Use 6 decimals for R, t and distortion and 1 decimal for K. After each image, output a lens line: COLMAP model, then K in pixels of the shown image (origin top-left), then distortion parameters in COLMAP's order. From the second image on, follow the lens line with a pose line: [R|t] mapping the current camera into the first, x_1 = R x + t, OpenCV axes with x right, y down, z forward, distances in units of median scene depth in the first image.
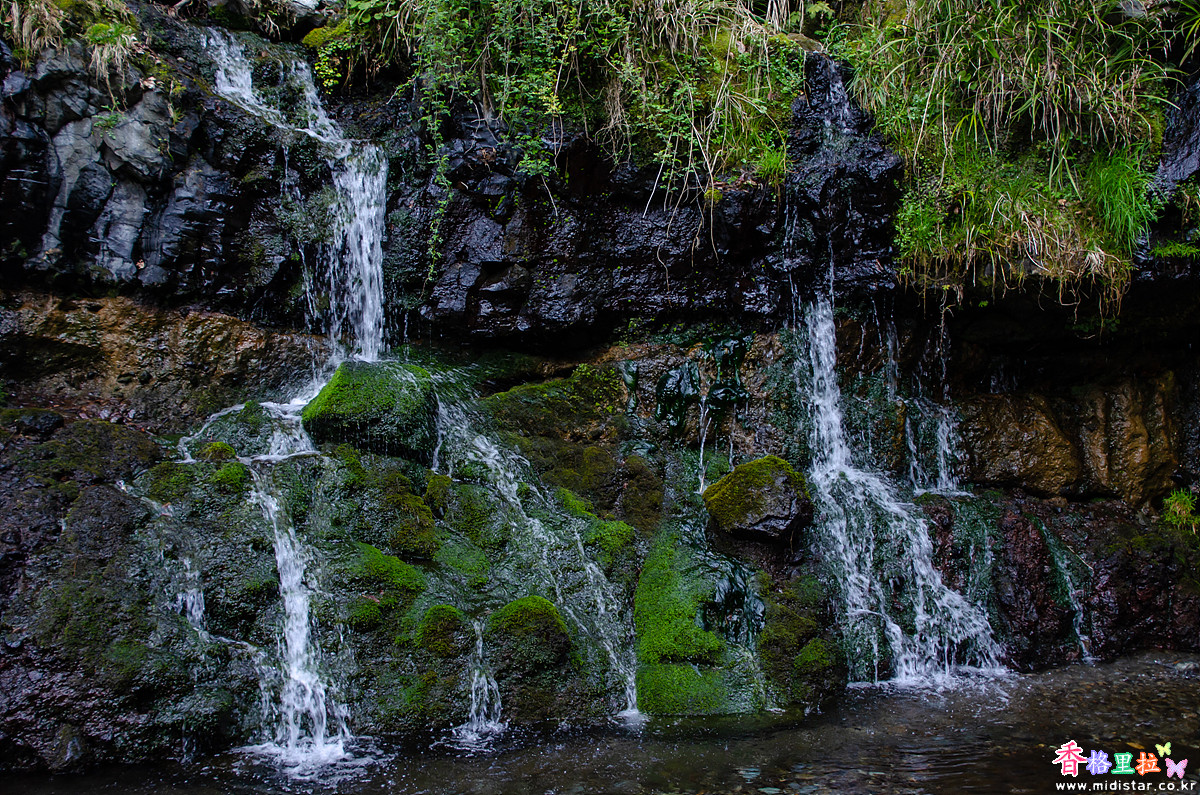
lens RADIAL K [[1438.3, 0, 595.1], [0, 1438.3, 409.1], [0, 0, 1]] dist [0.046171, 0.357541]
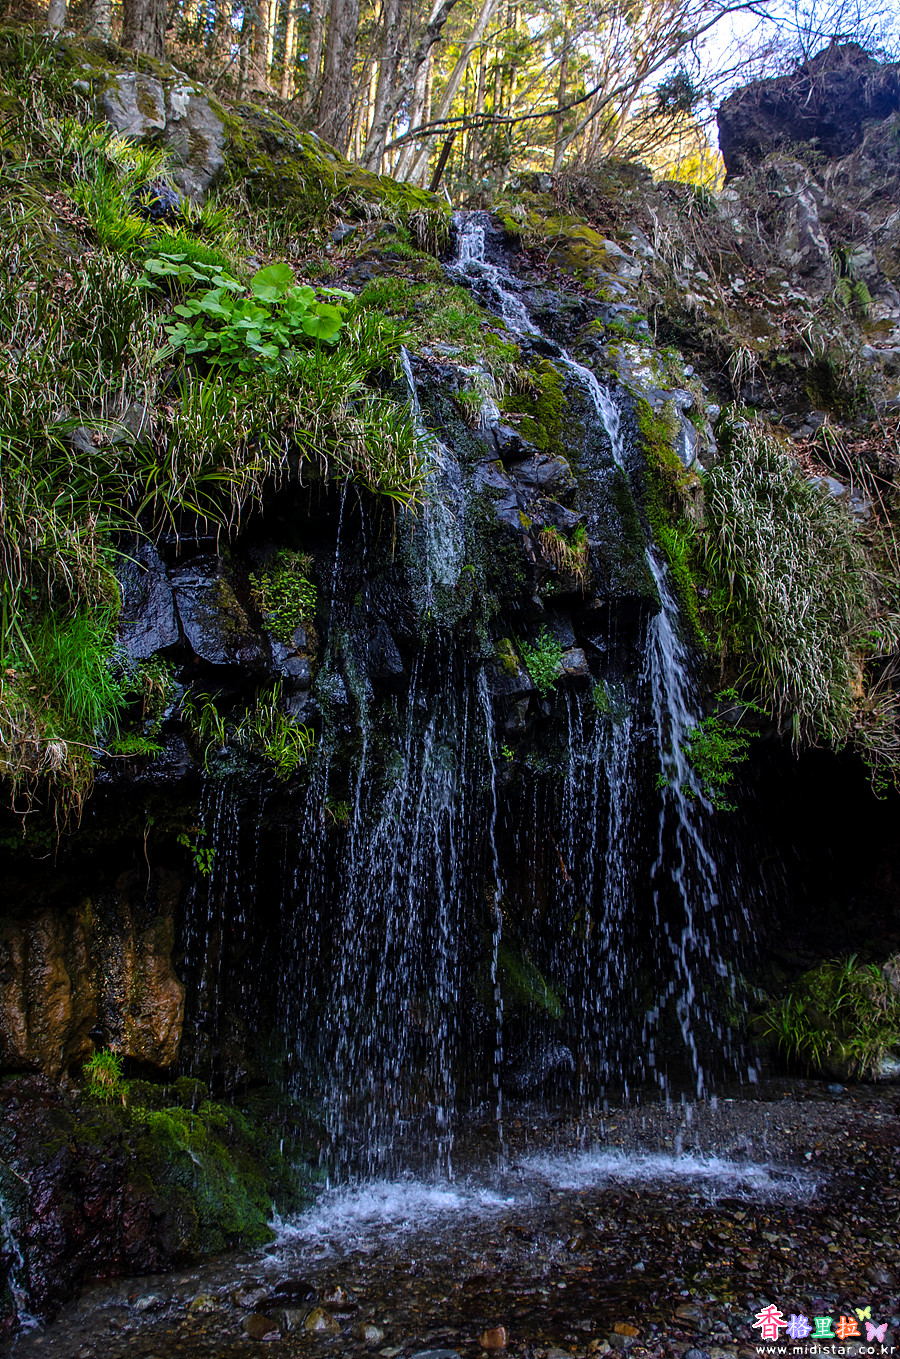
lens RADIAL K [[1529.1, 0, 452.2], [0, 1529.1, 690.4], [0, 0, 1]] dist [0.008010, 0.332155]
pose [[0.714747, 0.068183, 0.696051, -0.058941], [0.033810, 0.990704, -0.131764, -0.024194], [-0.698565, 0.117712, 0.705798, 0.303696]]
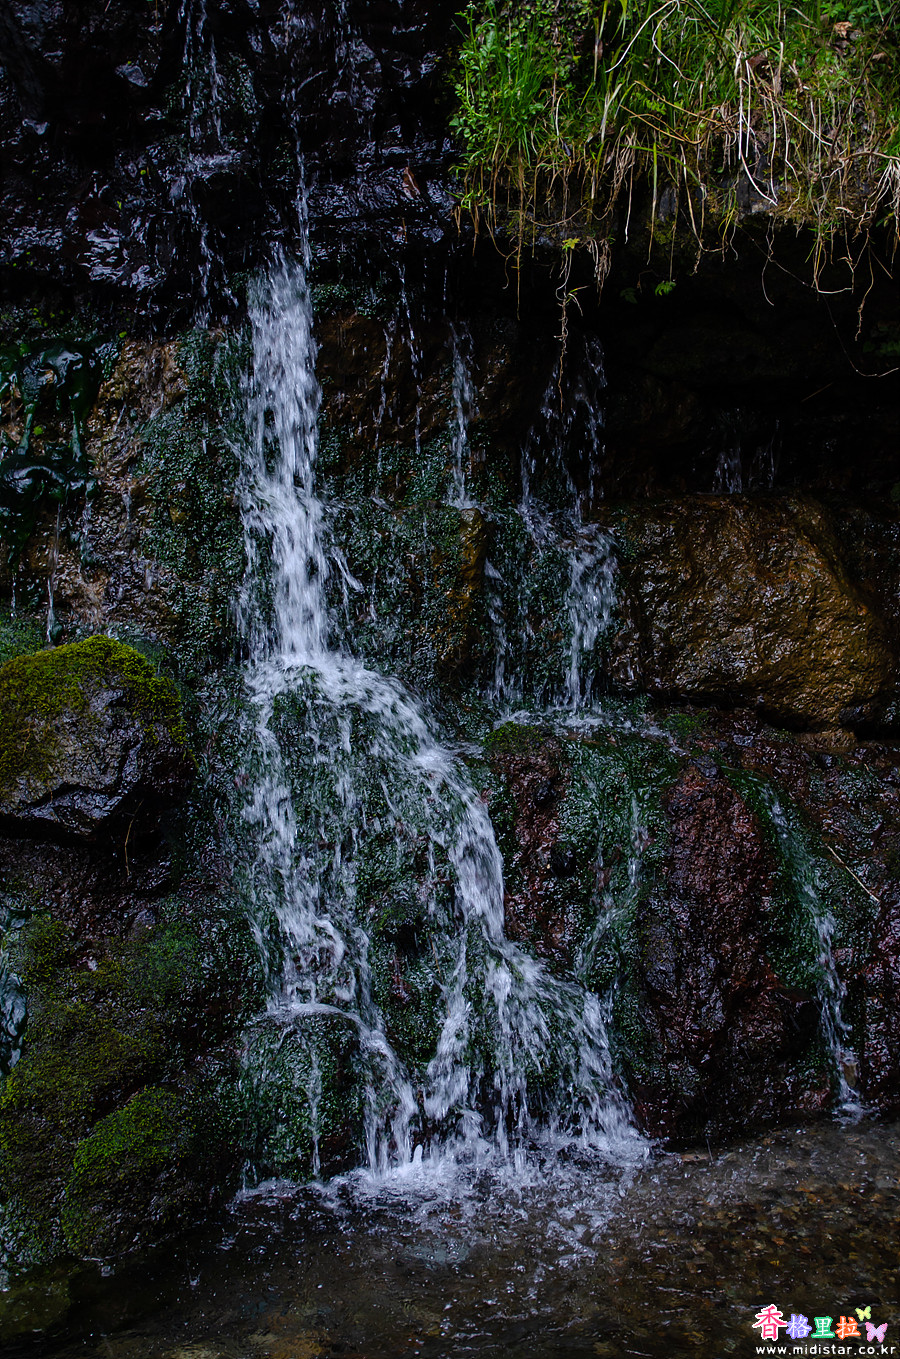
lens RADIAL K [[2216.6, 0, 459.7], [0, 2216.6, 697.0], [0, 0, 1]] dist [0.236359, 1.162697]
pose [[0.999376, 0.030069, 0.018558, 0.210361], [-0.031847, 0.994023, 0.104423, -0.020686], [-0.015307, -0.104949, 0.994360, 0.345108]]
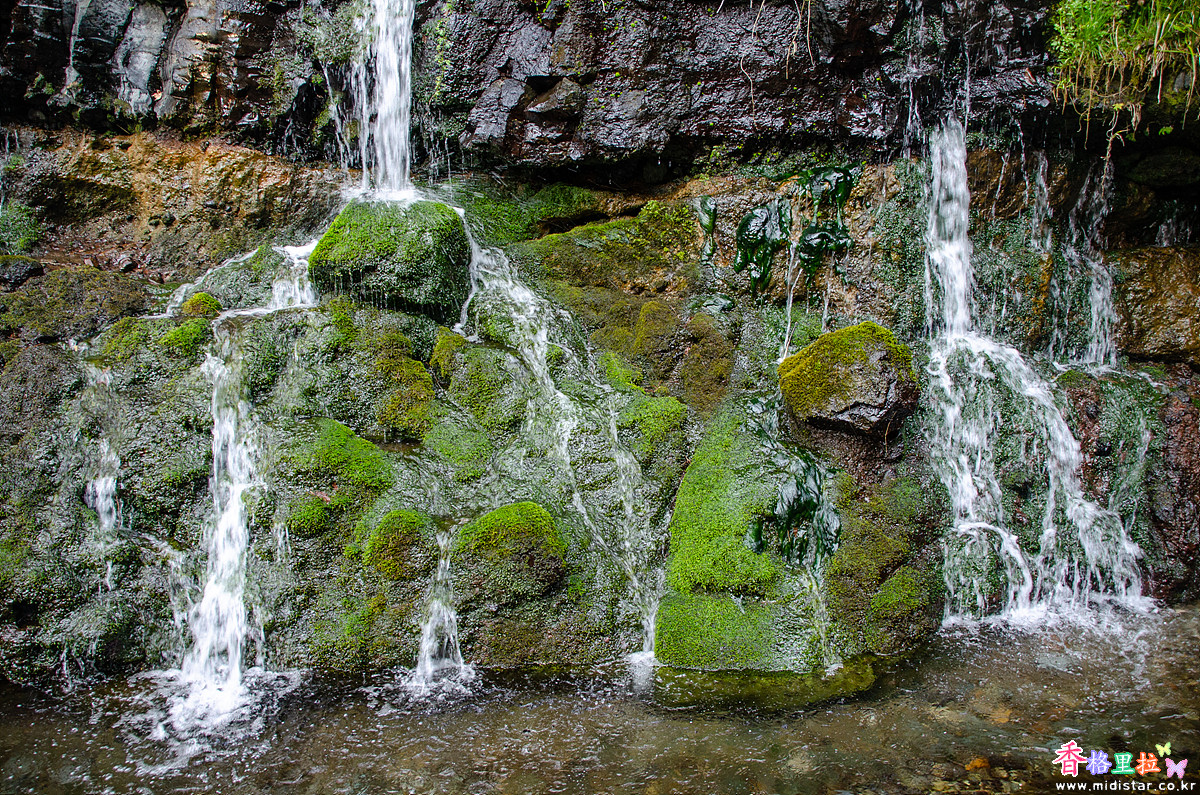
lens RADIAL K [[942.9, 0, 595.1], [0, 942.9, 404.1], [0, 0, 1]] dist [-0.151242, 0.102796]
pose [[0.971884, 0.050191, -0.230050, 0.094534], [-0.010349, 0.985178, 0.171220, -0.007874], [0.235234, -0.164025, 0.957998, 0.471010]]
